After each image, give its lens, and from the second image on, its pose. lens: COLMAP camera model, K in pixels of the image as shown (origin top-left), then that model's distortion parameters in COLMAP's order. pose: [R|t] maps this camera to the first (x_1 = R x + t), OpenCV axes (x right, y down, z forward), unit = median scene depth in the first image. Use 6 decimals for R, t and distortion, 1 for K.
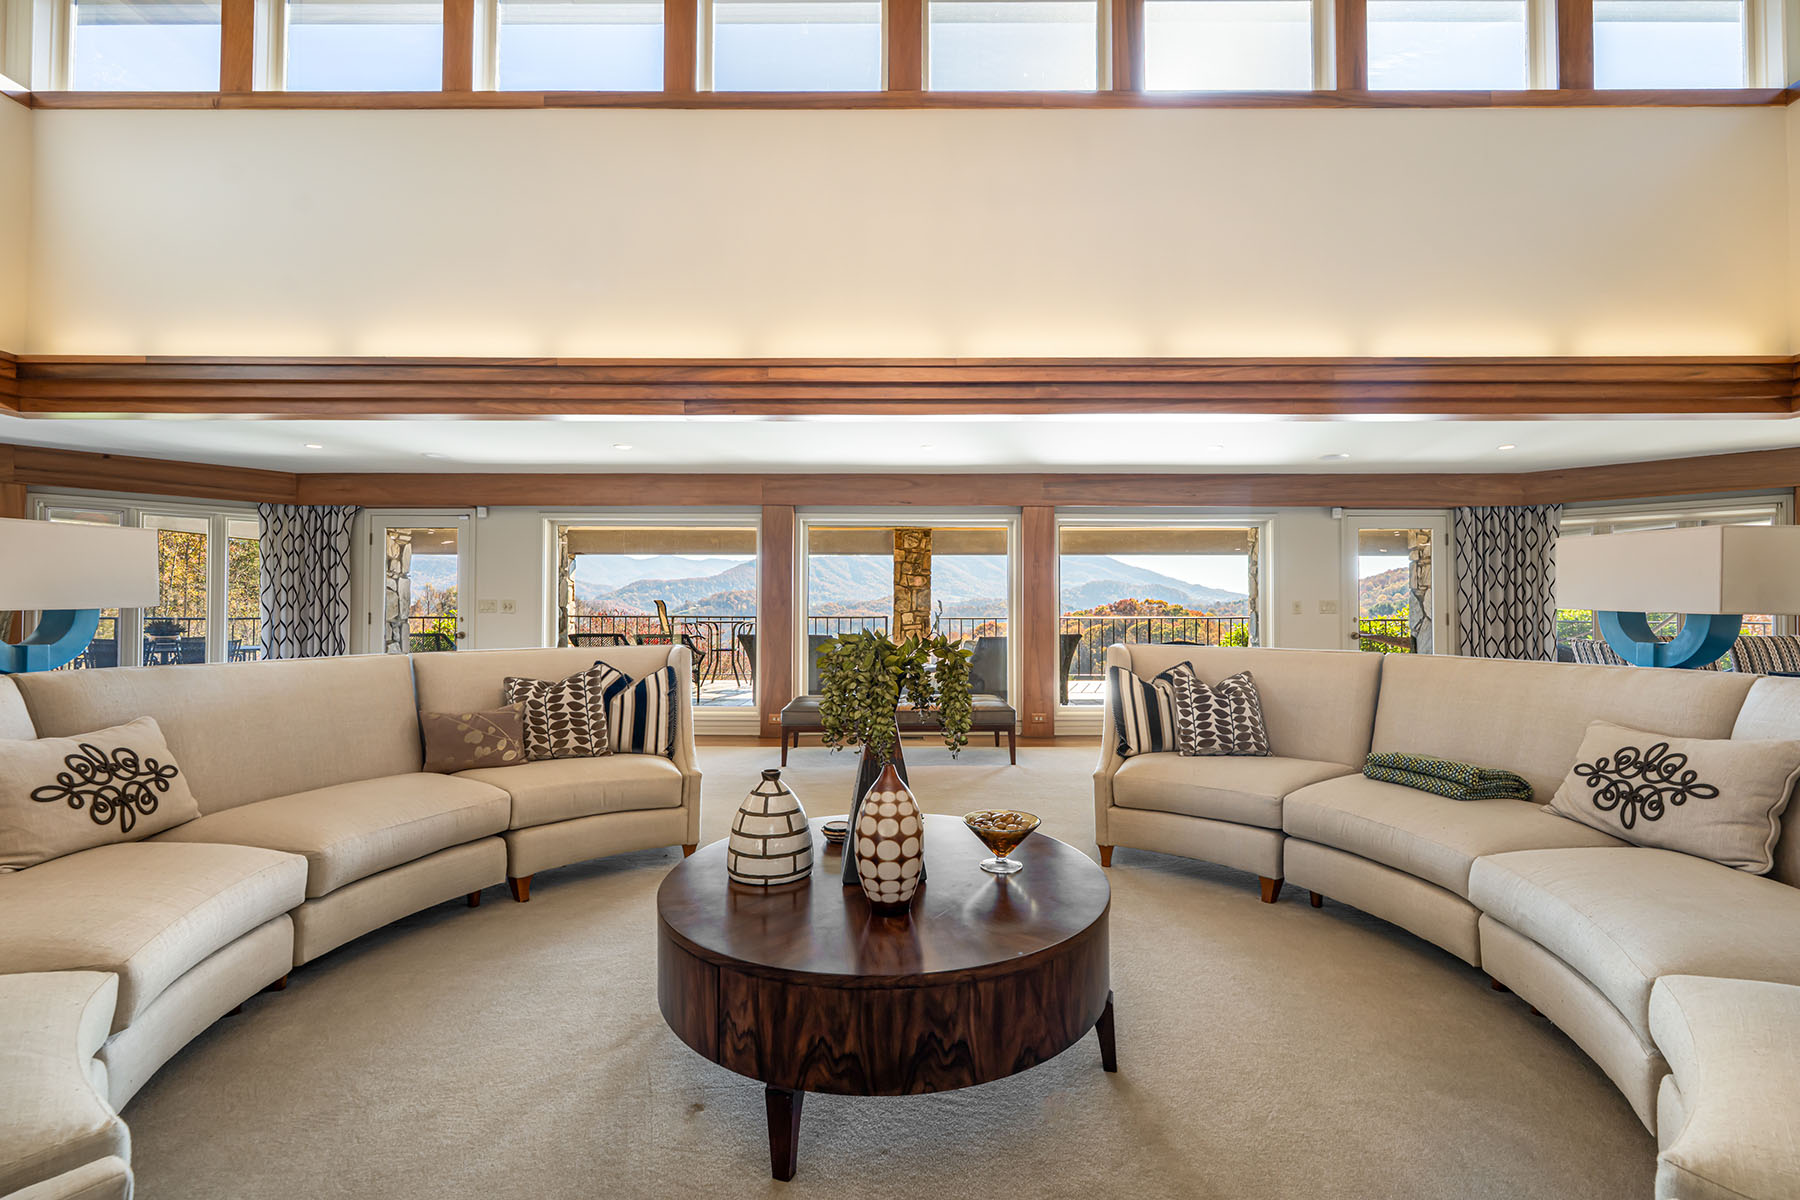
lens RADIAL K [[768.2, 0, 900.0], [0, 768.2, 600.0], [0, 0, 1]] dist [0.000743, 0.000072]
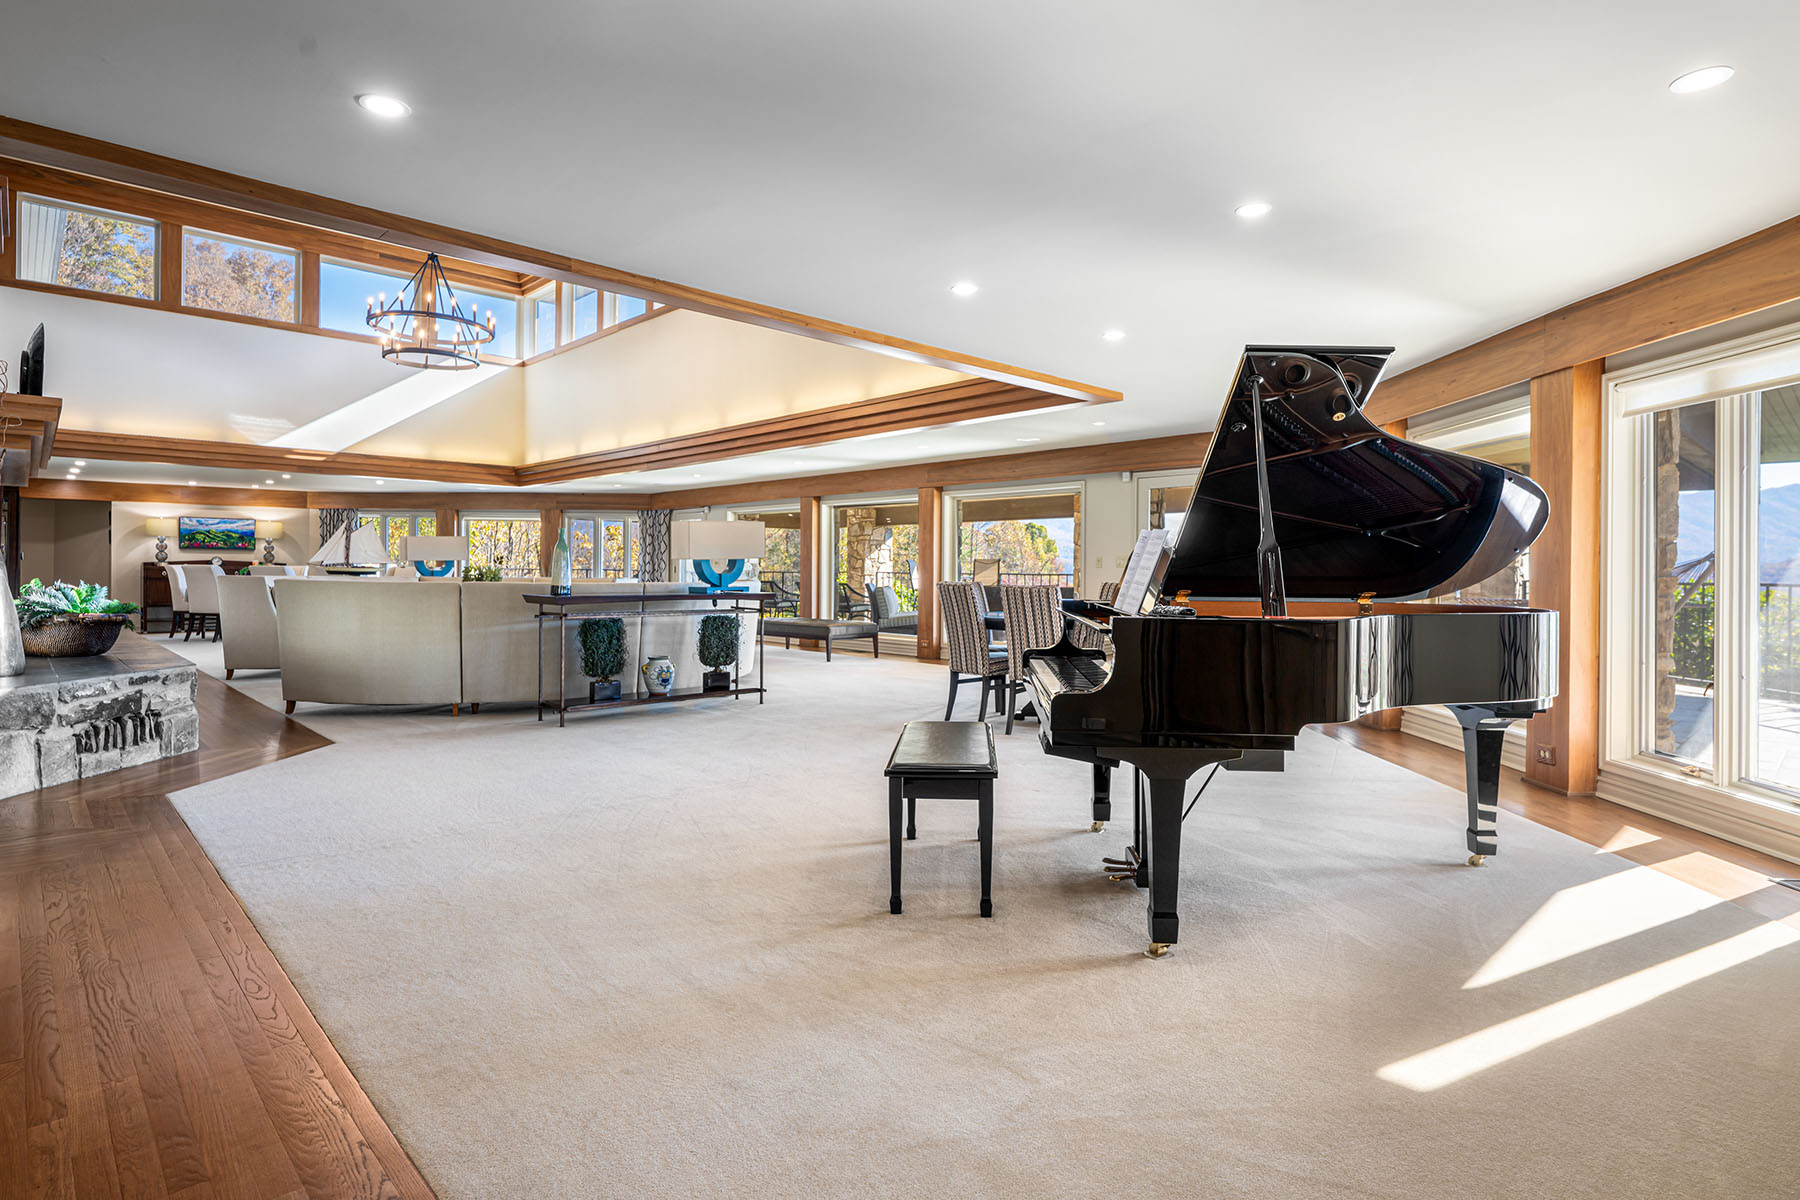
lens RADIAL K [[925.6, 0, 899.7], [0, 925.6, 564.4], [0, 0, 1]] dist [-0.000370, -0.000032]
pose [[0.692505, -0.000540, -0.721413, 1.314023], [-0.003229, 0.999987, -0.003849, 0.018268], [0.721406, 0.004995, 0.692494, -0.152230]]
